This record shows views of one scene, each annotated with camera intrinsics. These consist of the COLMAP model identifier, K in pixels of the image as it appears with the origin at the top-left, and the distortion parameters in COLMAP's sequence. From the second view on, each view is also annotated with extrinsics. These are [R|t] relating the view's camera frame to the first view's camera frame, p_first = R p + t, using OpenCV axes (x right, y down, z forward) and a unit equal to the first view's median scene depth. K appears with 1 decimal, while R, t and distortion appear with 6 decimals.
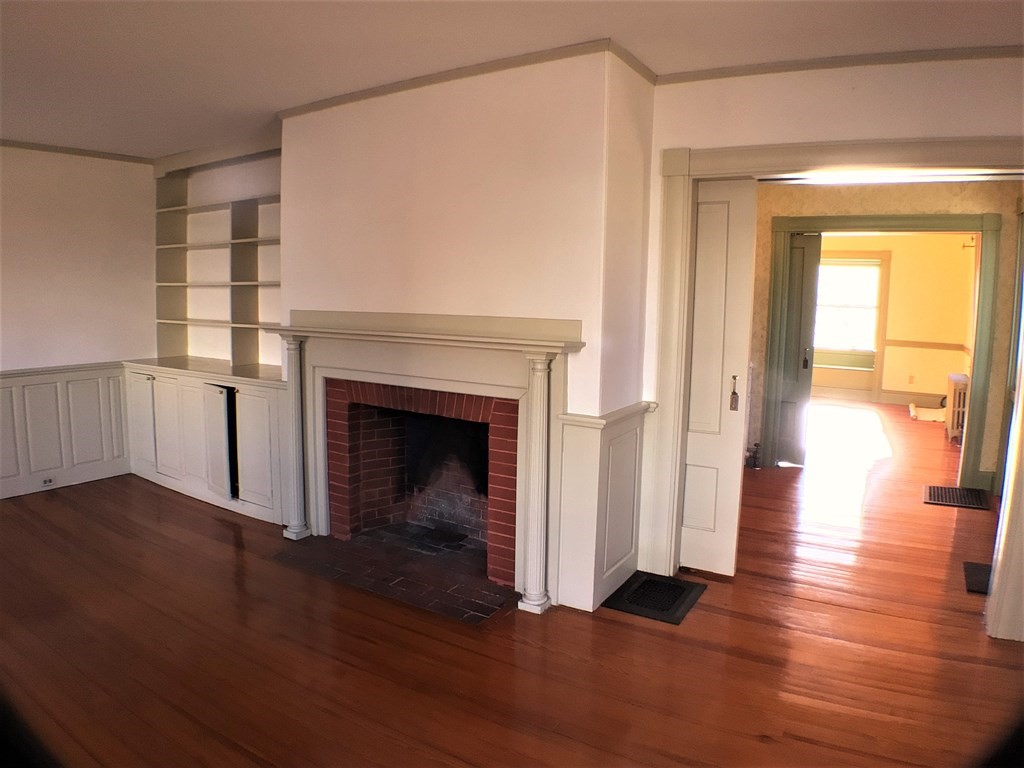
lens RADIAL K [[674.0, 0, 489.9], [0, 674.0, 384.4], [0, 0, 1]] dist [-0.119603, -0.020648]
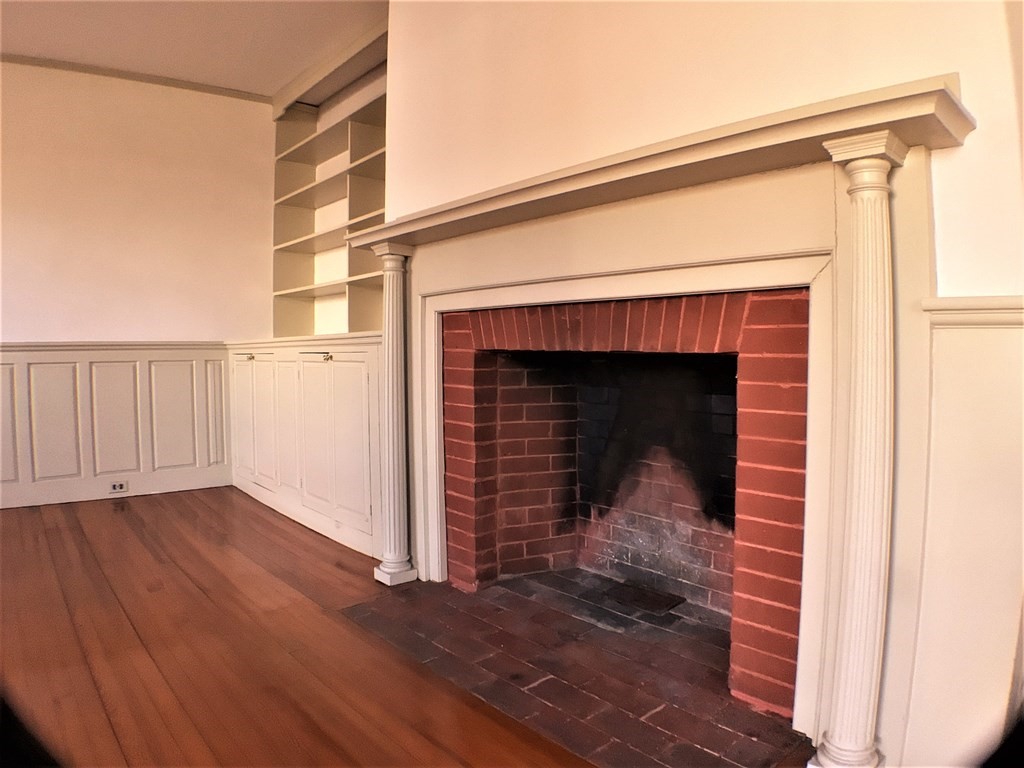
lens RADIAL K [[674.0, 0, 489.9], [0, 674.0, 384.4], [0, 0, 1]] dist [-0.119603, -0.020648]
pose [[0.953499, -0.008626, -0.301273, -0.022236], [-0.015650, 0.996825, -0.078073, 0.098180], [0.300990, 0.079158, 0.950336, 0.438724]]
